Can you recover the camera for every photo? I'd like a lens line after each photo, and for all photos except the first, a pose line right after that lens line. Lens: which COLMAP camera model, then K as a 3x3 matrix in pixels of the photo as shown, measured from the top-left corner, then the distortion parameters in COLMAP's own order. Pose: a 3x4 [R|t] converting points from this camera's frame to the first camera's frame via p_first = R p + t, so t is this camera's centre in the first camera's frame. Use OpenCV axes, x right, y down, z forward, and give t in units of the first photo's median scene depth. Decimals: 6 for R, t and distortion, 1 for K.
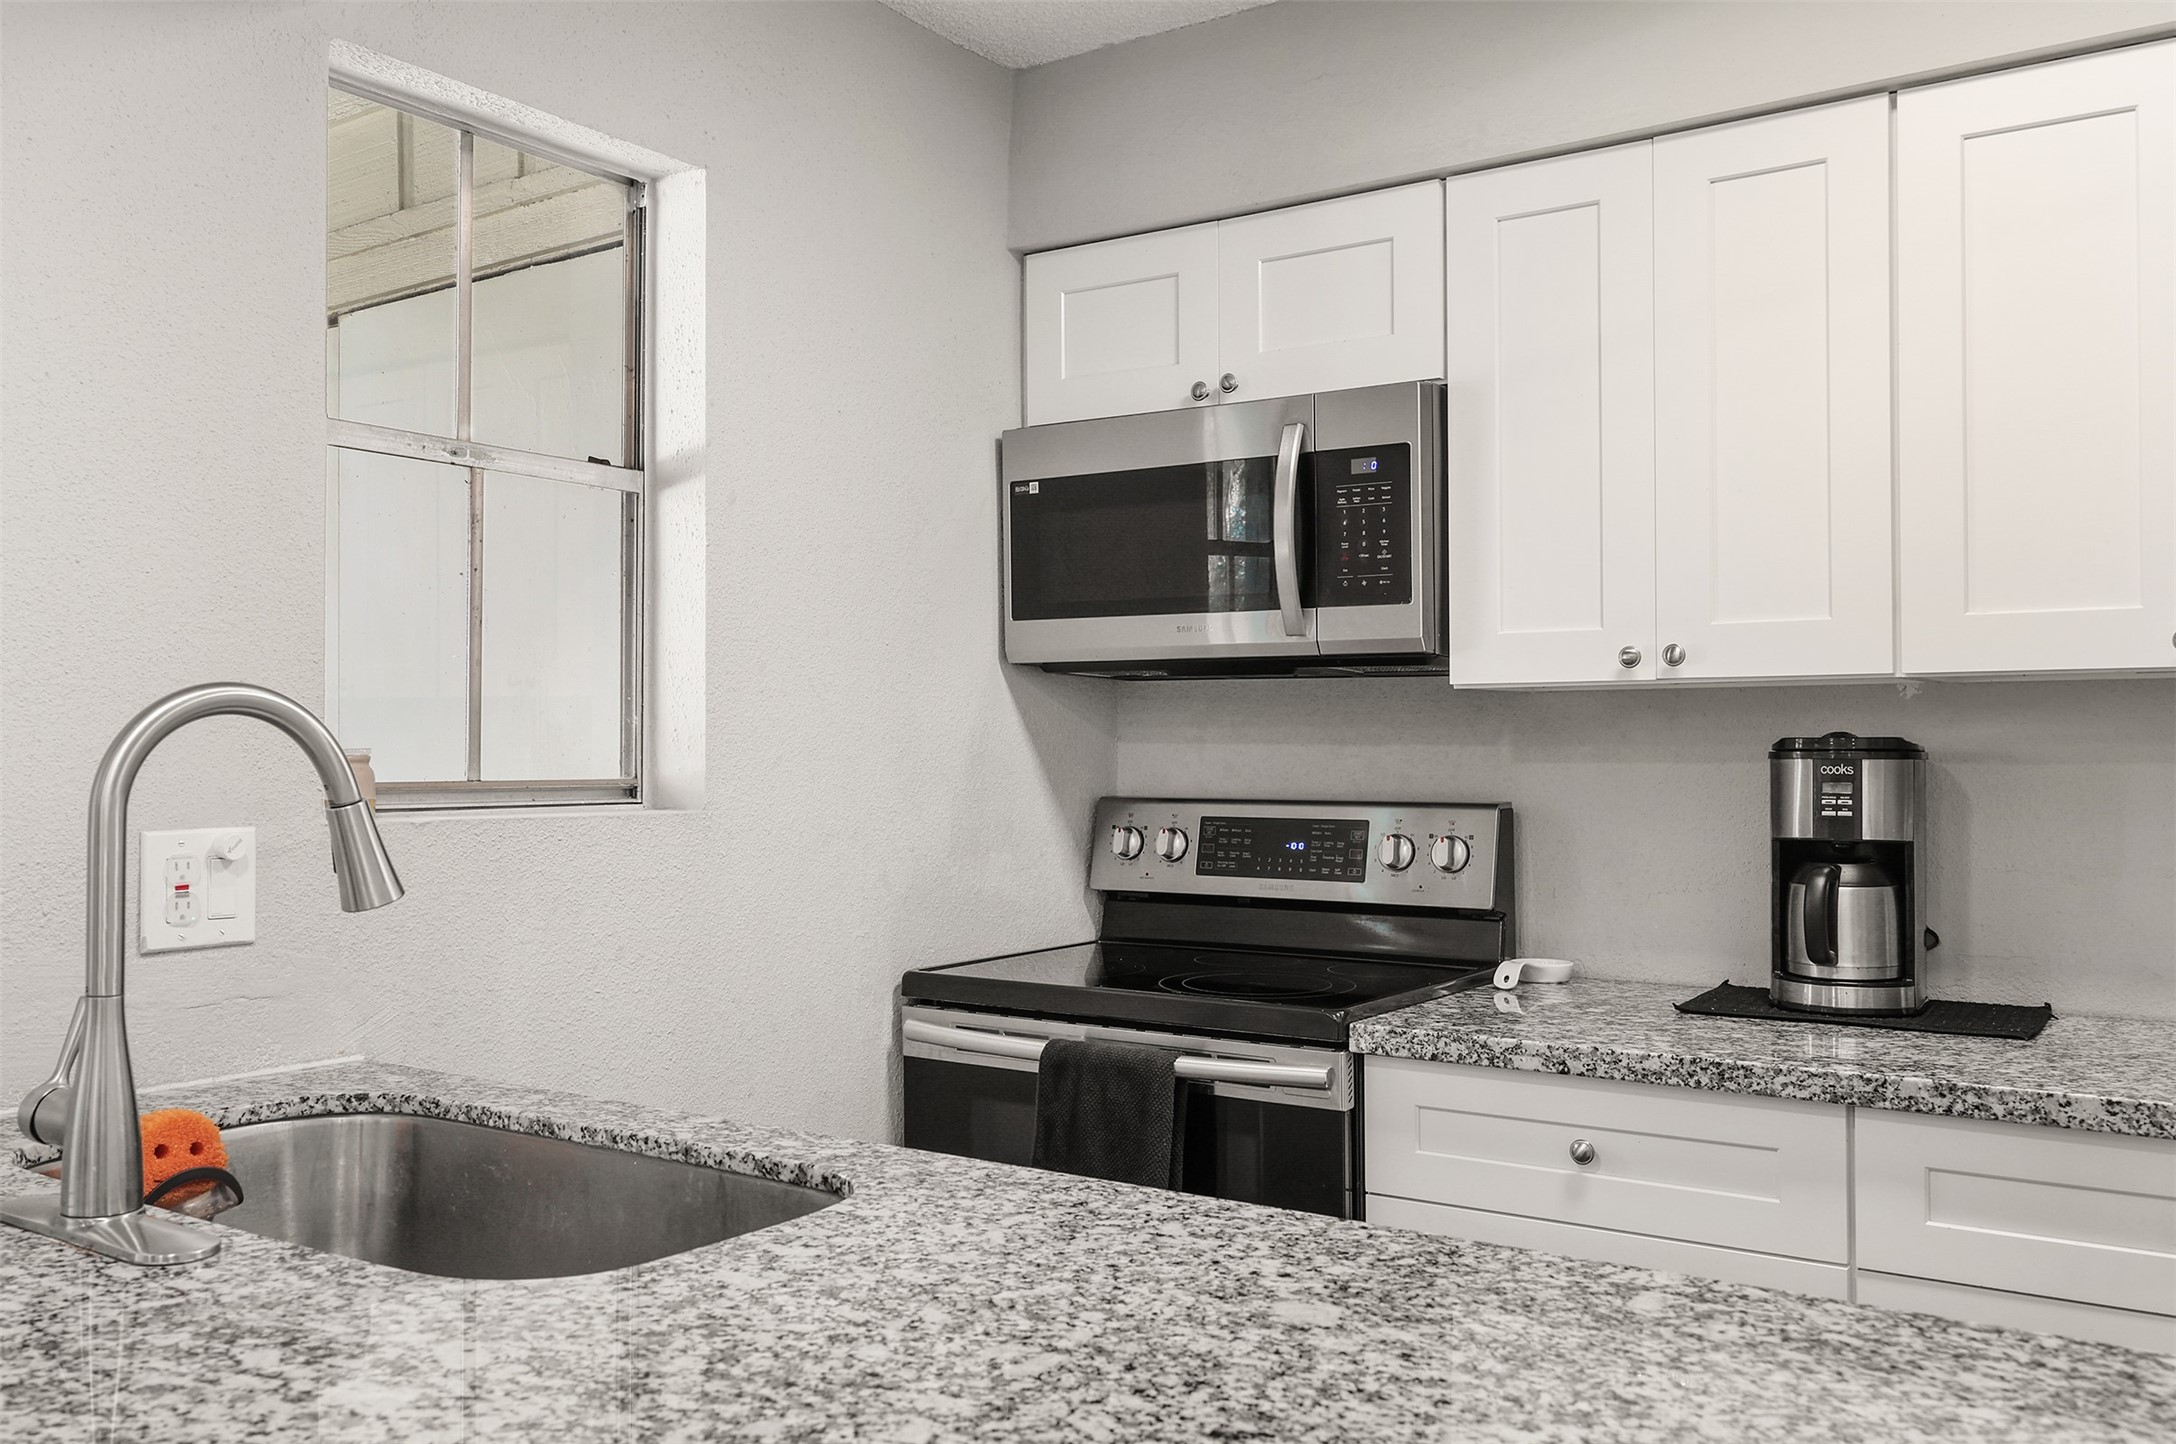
lens RADIAL K [[1817.5, 0, 1036.3], [0, 1817.5, 719.4], [0, 0, 1]] dist [0.006325, -0.003746]
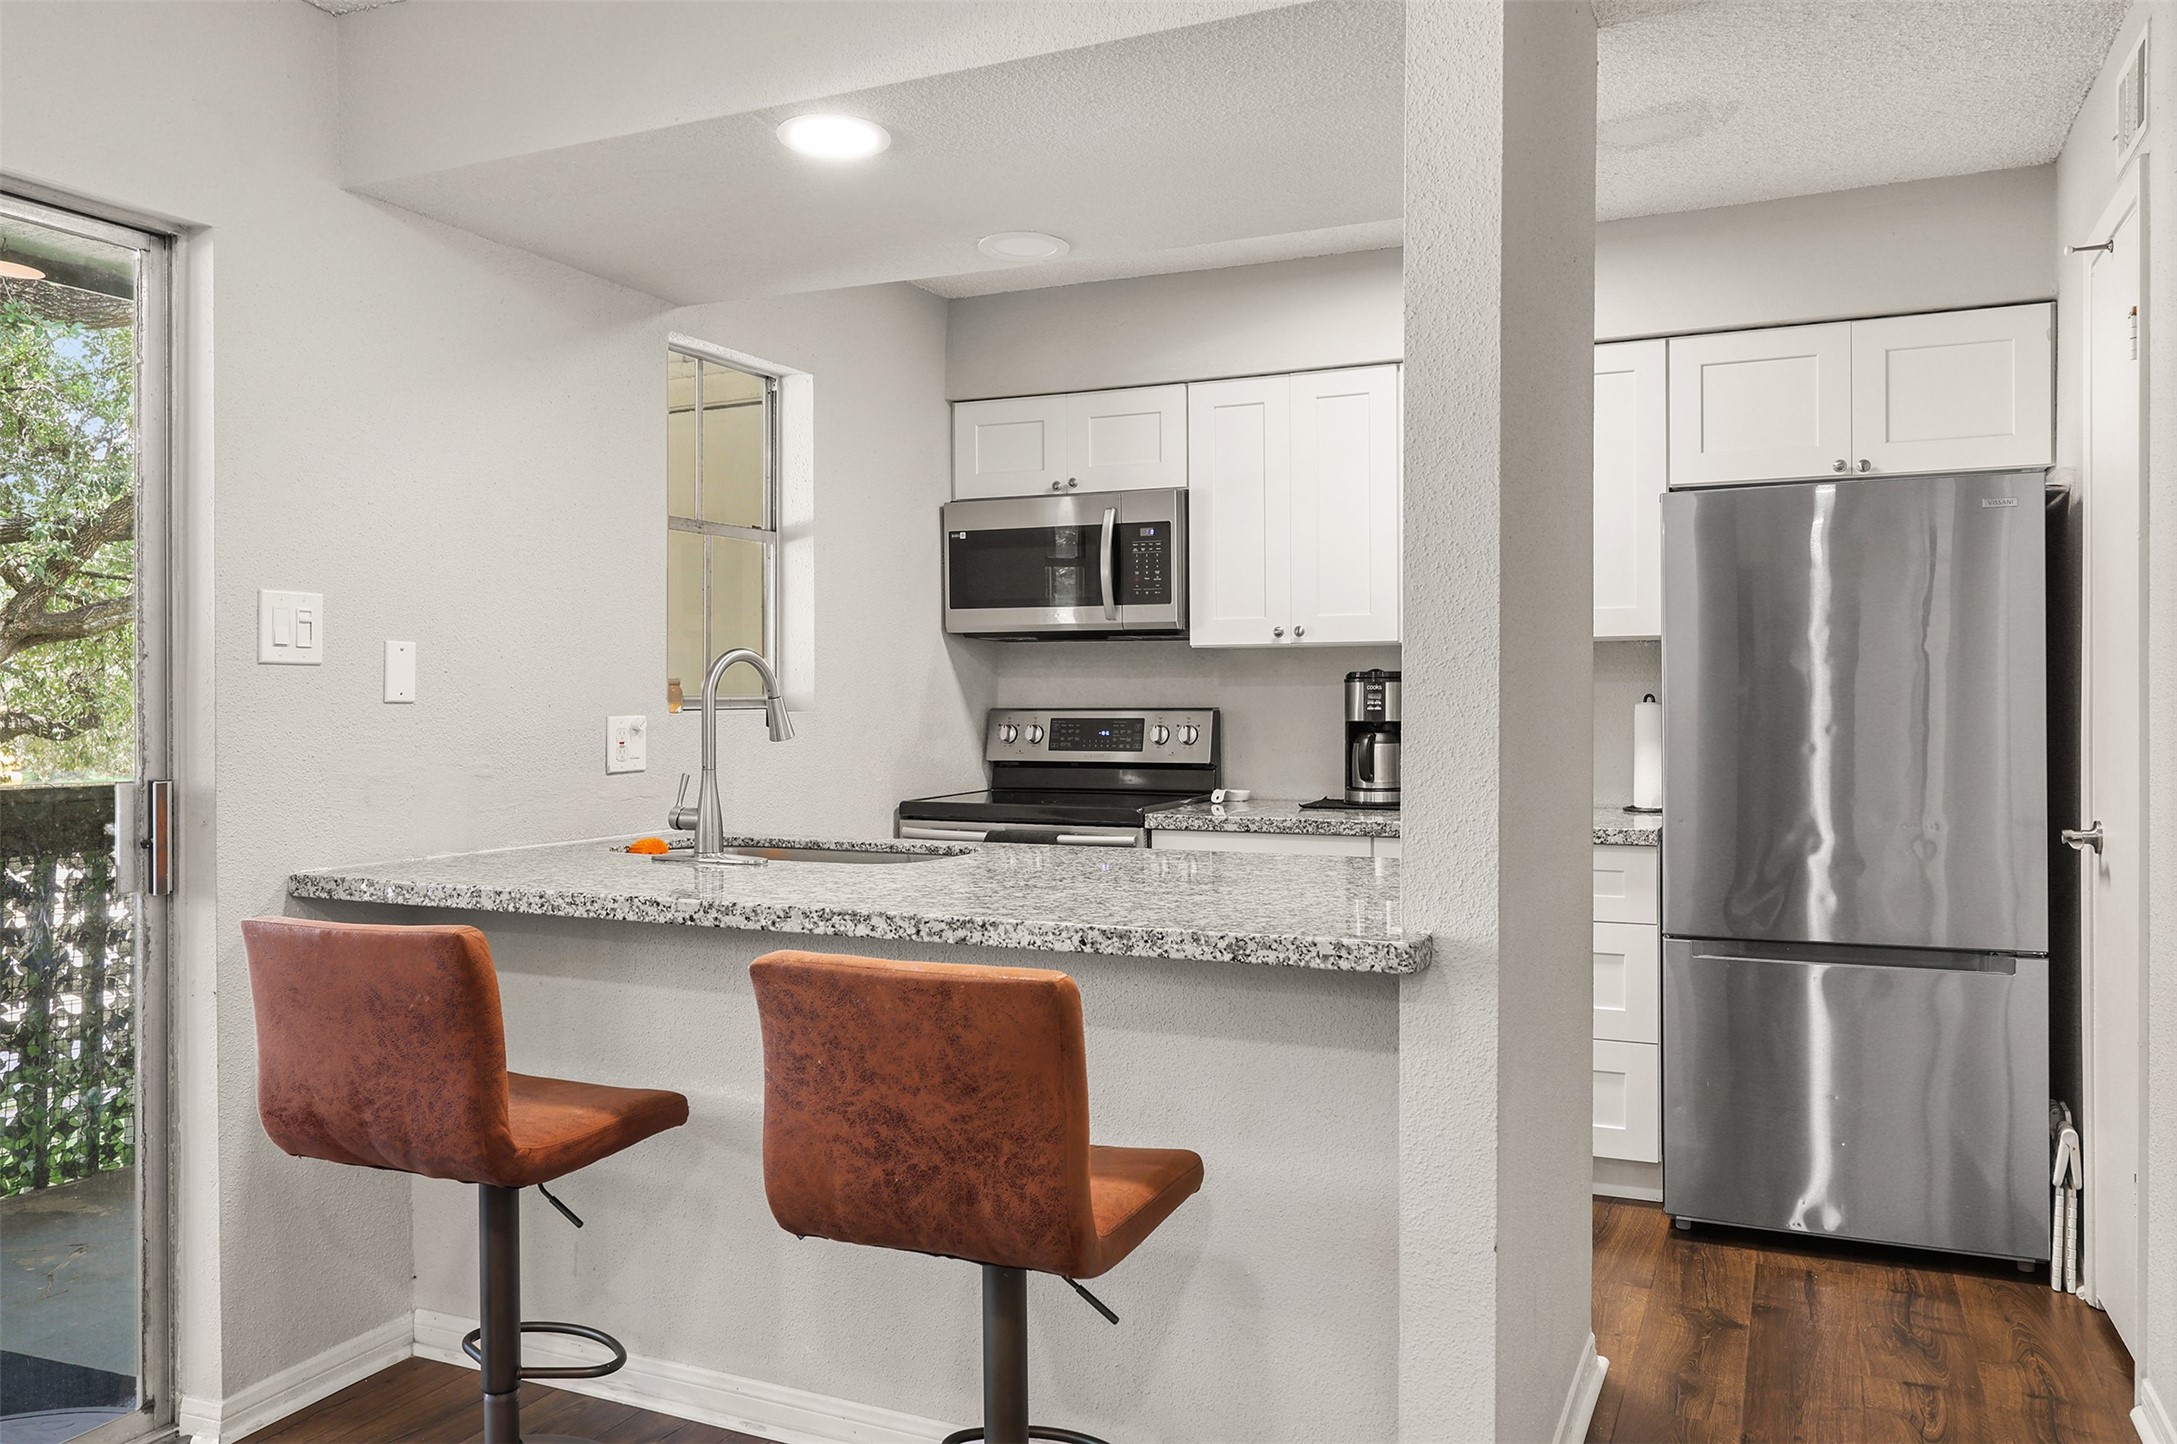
lens RADIAL K [[1571.3, 0, 1088.5], [0, 1571.3, 722.0], [0, 0, 1]] dist [0.020148, 0.001821]
pose [[0.982129, -0.009180, 0.187987, -0.206054], [0.002542, 0.999366, 0.035518, 0.002746], [-0.188194, -0.034405, 0.981529, -0.664190]]
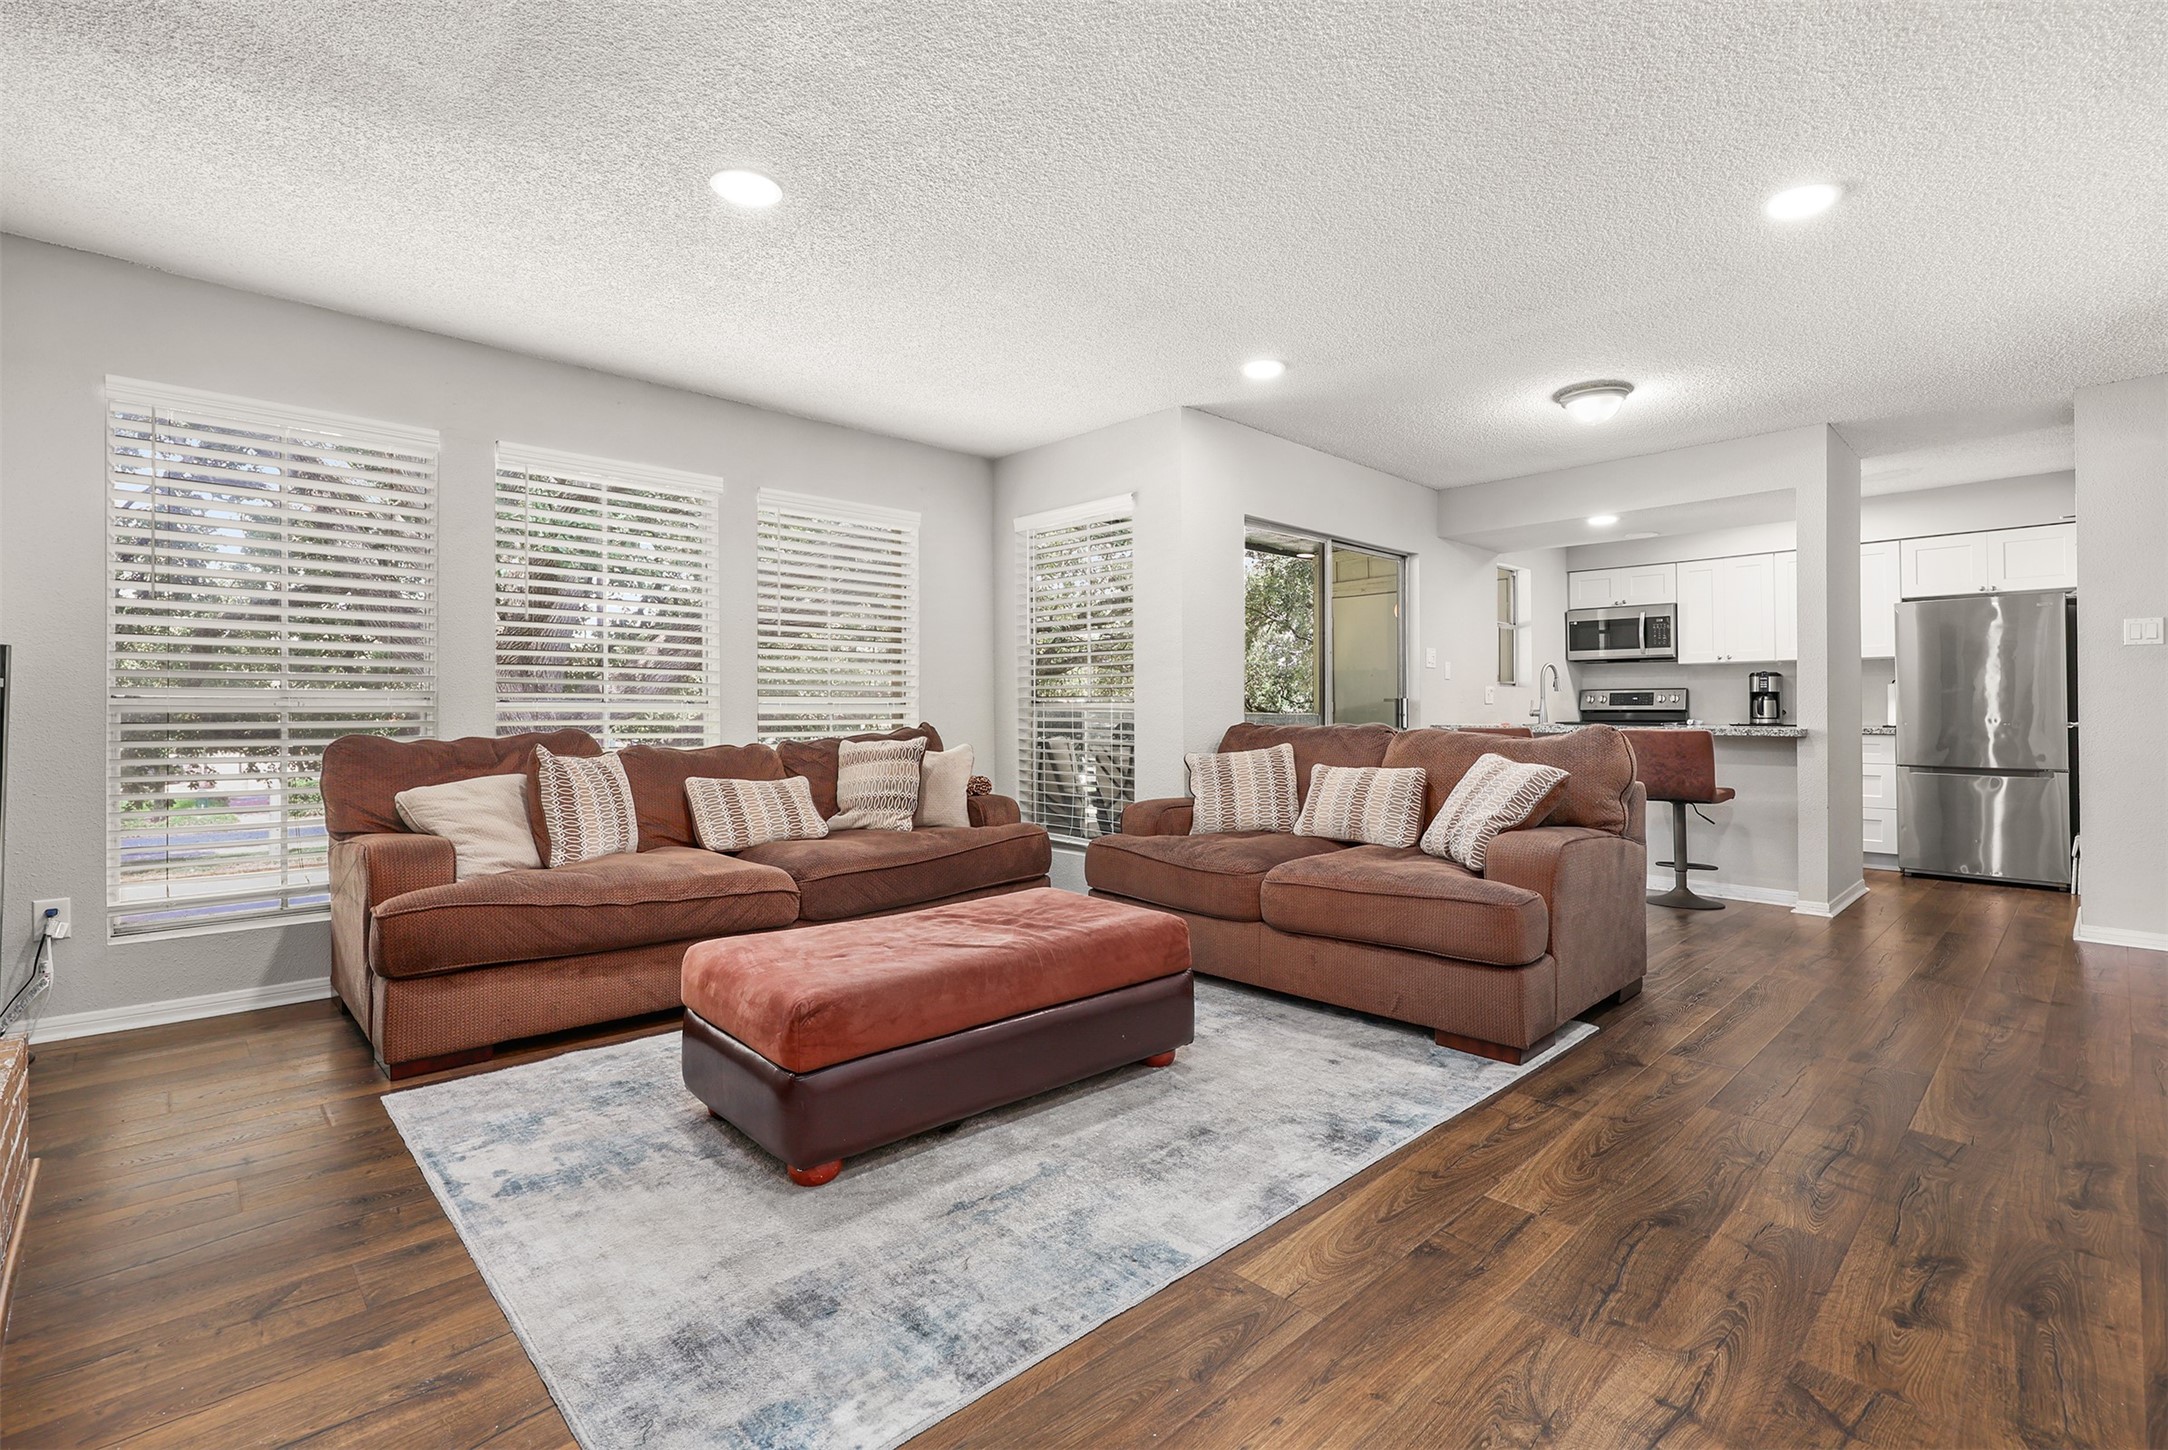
lens RADIAL K [[977.8, 0, 1094.5], [0, 977.8, 684.8], [0, 0, 1]] dist [0.002805, -0.000031]
pose [[0.982741, -0.003344, -0.184955, -0.911560], [0.001770, 0.999961, -0.008677, 0.064731], [0.184976, 0.008199, 0.982709, -2.080819]]
